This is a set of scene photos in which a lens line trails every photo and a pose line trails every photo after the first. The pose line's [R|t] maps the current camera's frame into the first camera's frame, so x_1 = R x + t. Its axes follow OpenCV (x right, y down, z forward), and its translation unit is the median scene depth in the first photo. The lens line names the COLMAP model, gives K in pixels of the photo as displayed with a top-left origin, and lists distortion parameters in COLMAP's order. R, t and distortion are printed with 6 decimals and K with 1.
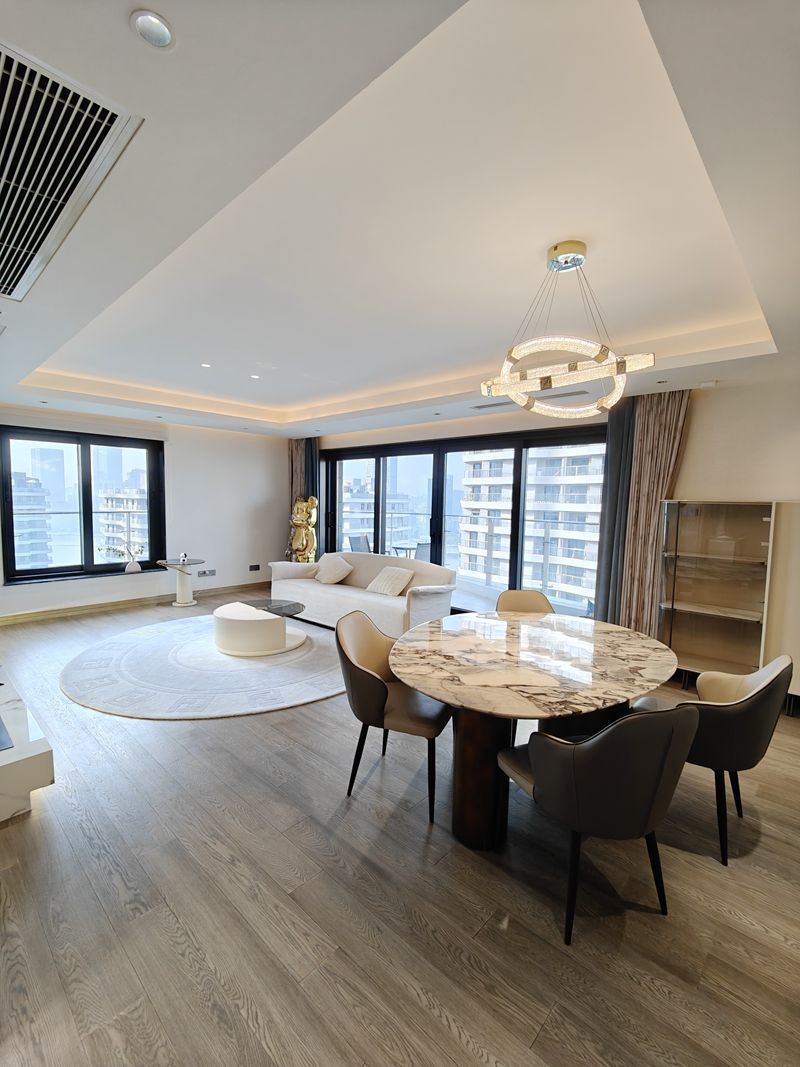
lens RADIAL K [[468.6, 0, 400.0], [0, 468.6, 533.5], [0, 0, 1]] dist [0.027850, 0.000032]
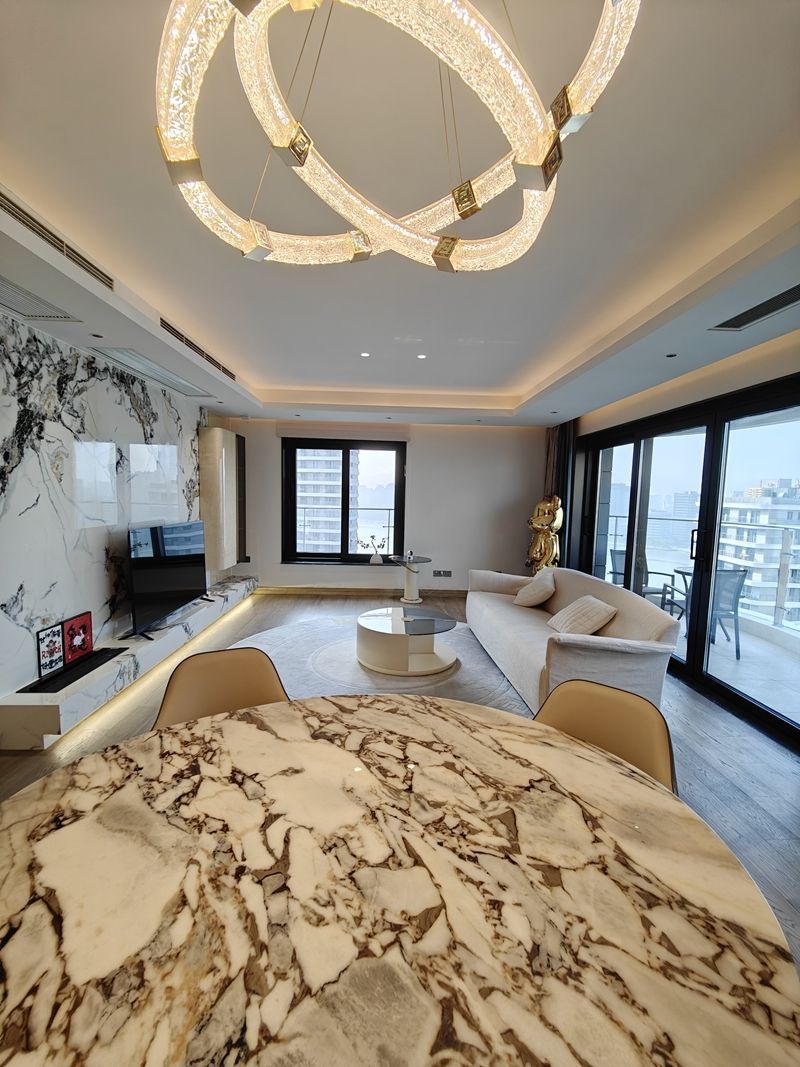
lens RADIAL K [[464.8, 0, 400.0], [0, 464.8, 533.5], [0, 0, 1]] dist [0.020057, -0.013768]
pose [[0.701130, 0.061902, -0.710341, 0.328229], [-0.067595, 0.997508, 0.020208, -0.019613], [0.709822, 0.033847, 0.703567, 0.402941]]
